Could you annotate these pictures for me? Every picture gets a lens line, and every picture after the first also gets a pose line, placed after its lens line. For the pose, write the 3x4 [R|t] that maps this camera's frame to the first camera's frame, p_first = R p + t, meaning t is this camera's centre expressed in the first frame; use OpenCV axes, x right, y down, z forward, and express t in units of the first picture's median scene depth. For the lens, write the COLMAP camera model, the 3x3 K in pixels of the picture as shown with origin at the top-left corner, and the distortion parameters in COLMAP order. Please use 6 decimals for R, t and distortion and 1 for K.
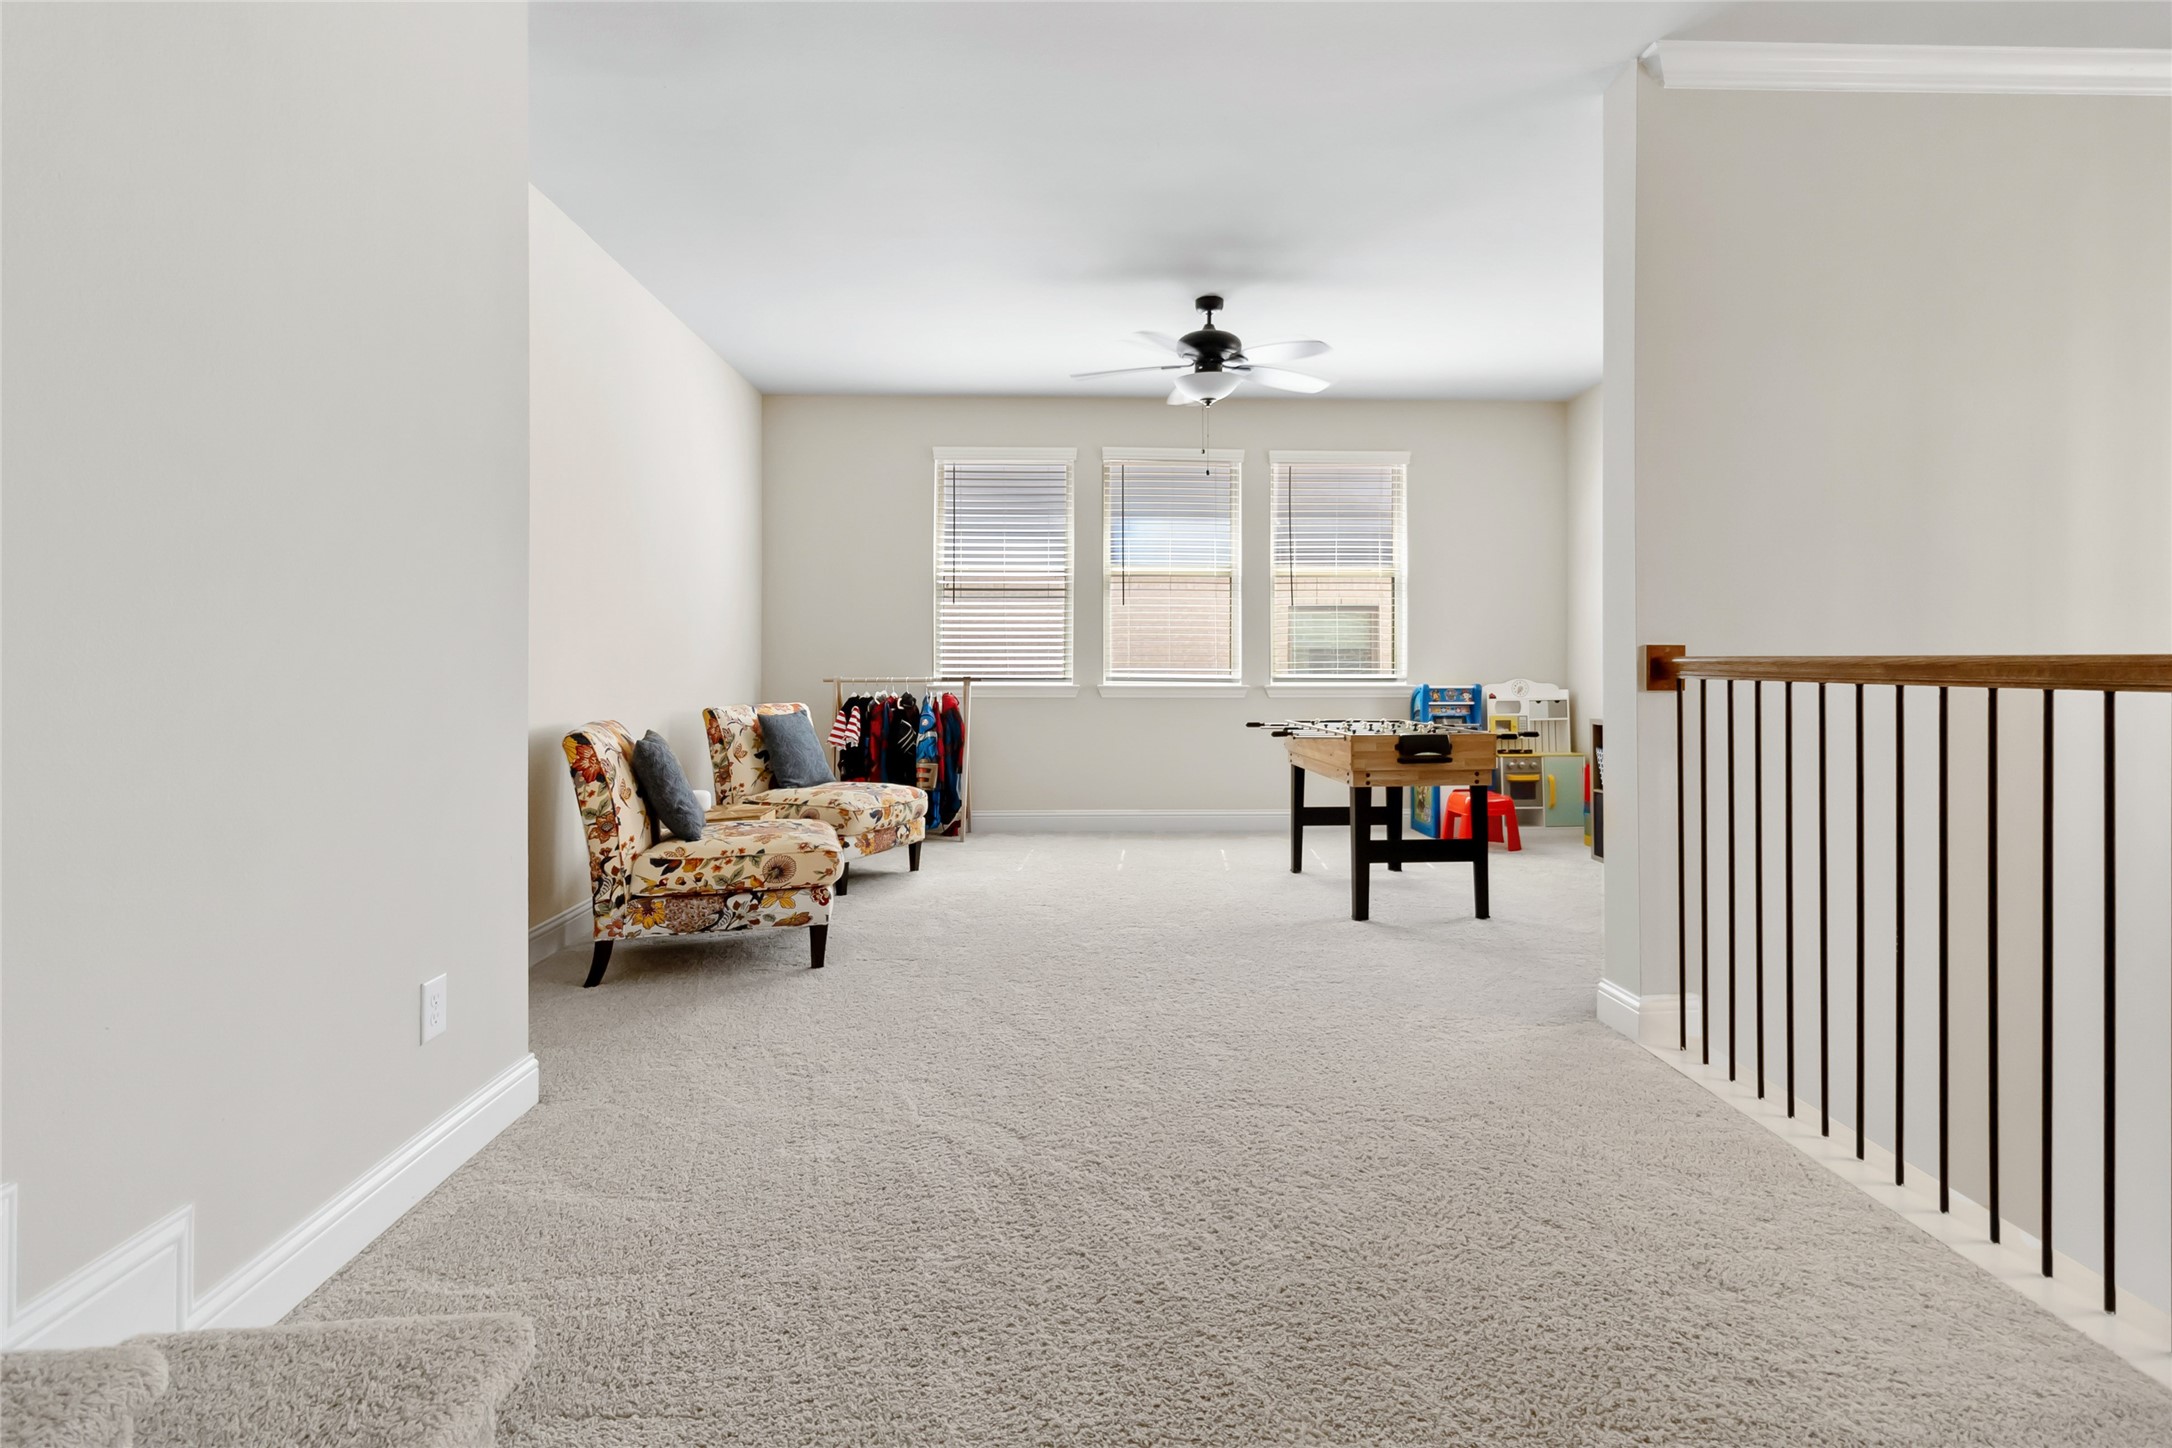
lens RADIAL K [[1023.1, 0, 1105.2], [0, 1023.1, 683.4], [0, 0, 1]] dist [-0.008352, 0.000418]
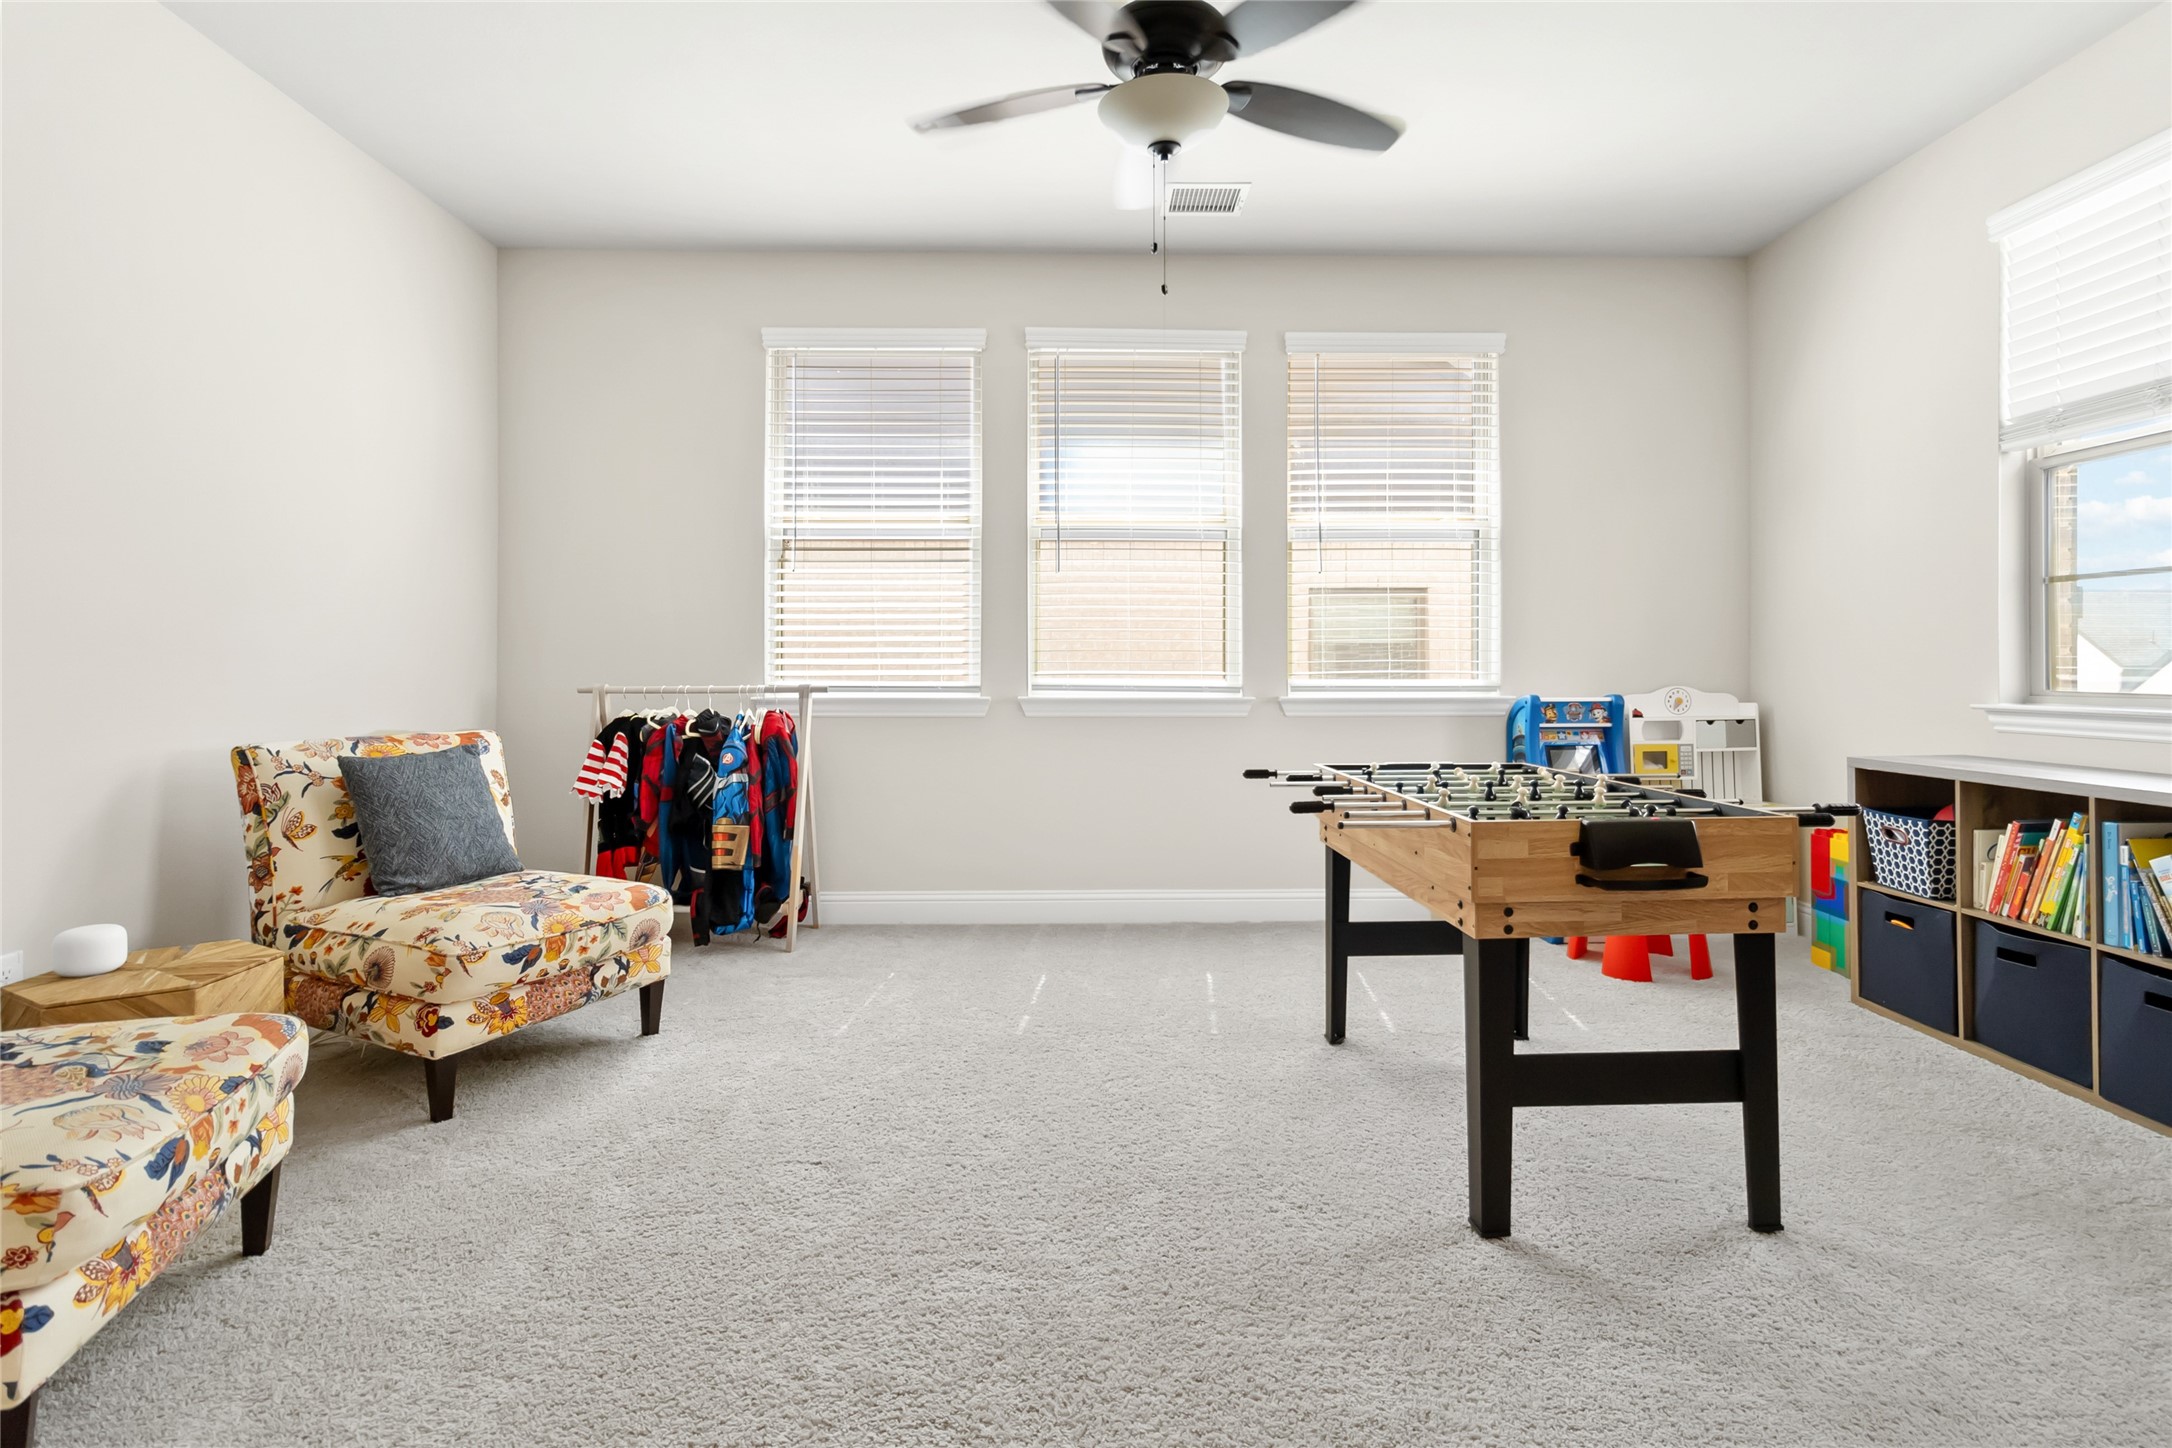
lens RADIAL K [[1023.1, 0, 1105.2], [0, 1023.1, 683.4], [0, 0, 1]] dist [-0.008352, 0.000418]
pose [[0.999848, -0.001571, -0.017372, 0.062023], [0.001543, 0.999997, -0.001631, -0.006035], [0.017374, 0.001604, 0.999848, 0.381079]]
